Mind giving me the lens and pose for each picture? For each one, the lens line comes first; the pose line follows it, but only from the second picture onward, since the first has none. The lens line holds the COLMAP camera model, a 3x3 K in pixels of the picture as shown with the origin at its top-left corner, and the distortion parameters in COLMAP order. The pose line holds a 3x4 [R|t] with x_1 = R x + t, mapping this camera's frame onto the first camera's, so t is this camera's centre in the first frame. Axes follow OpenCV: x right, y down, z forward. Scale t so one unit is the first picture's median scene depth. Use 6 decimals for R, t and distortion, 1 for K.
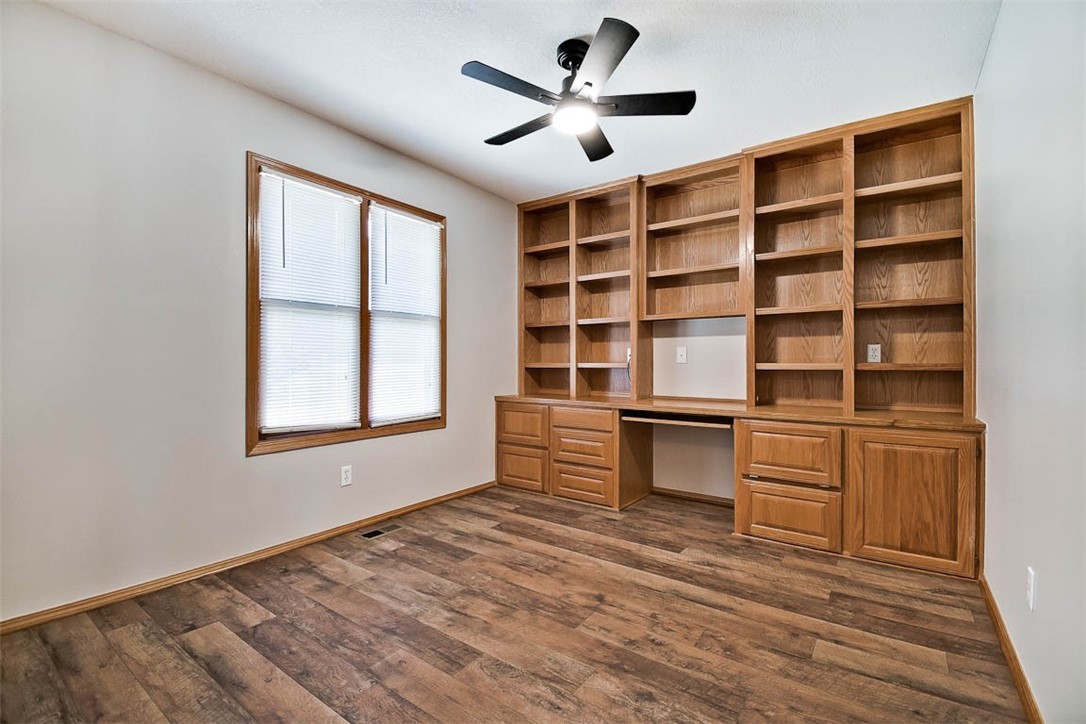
lens RADIAL K [[483.9, 0, 545.4], [0, 483.9, 349.4], [0, 0, 1]] dist [0.000321, -0.008094]
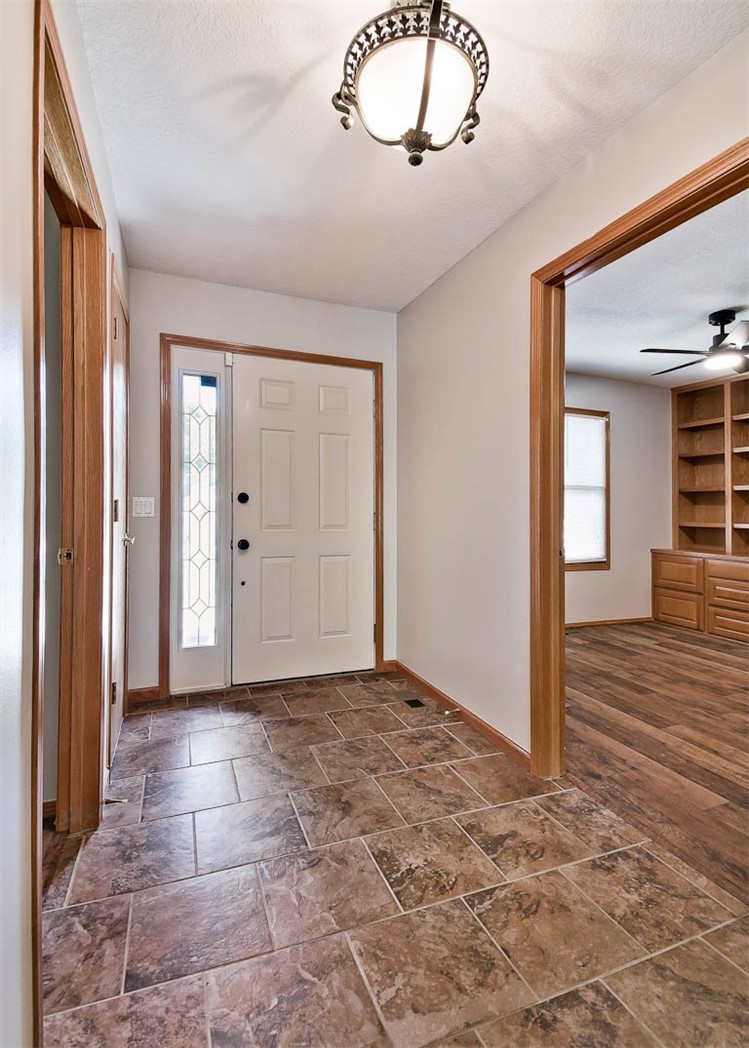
lens RADIAL K [[506.0, 0, 359.0], [0, 506.0, 492.5], [0, 0, 1]] dist [0.002004, -0.000389]
pose [[0.829629, -0.005411, -0.558288, 0.000121], [0.000931, 0.999965, -0.008309, -0.037559], [0.558314, 0.006374, 0.829605, -0.511141]]
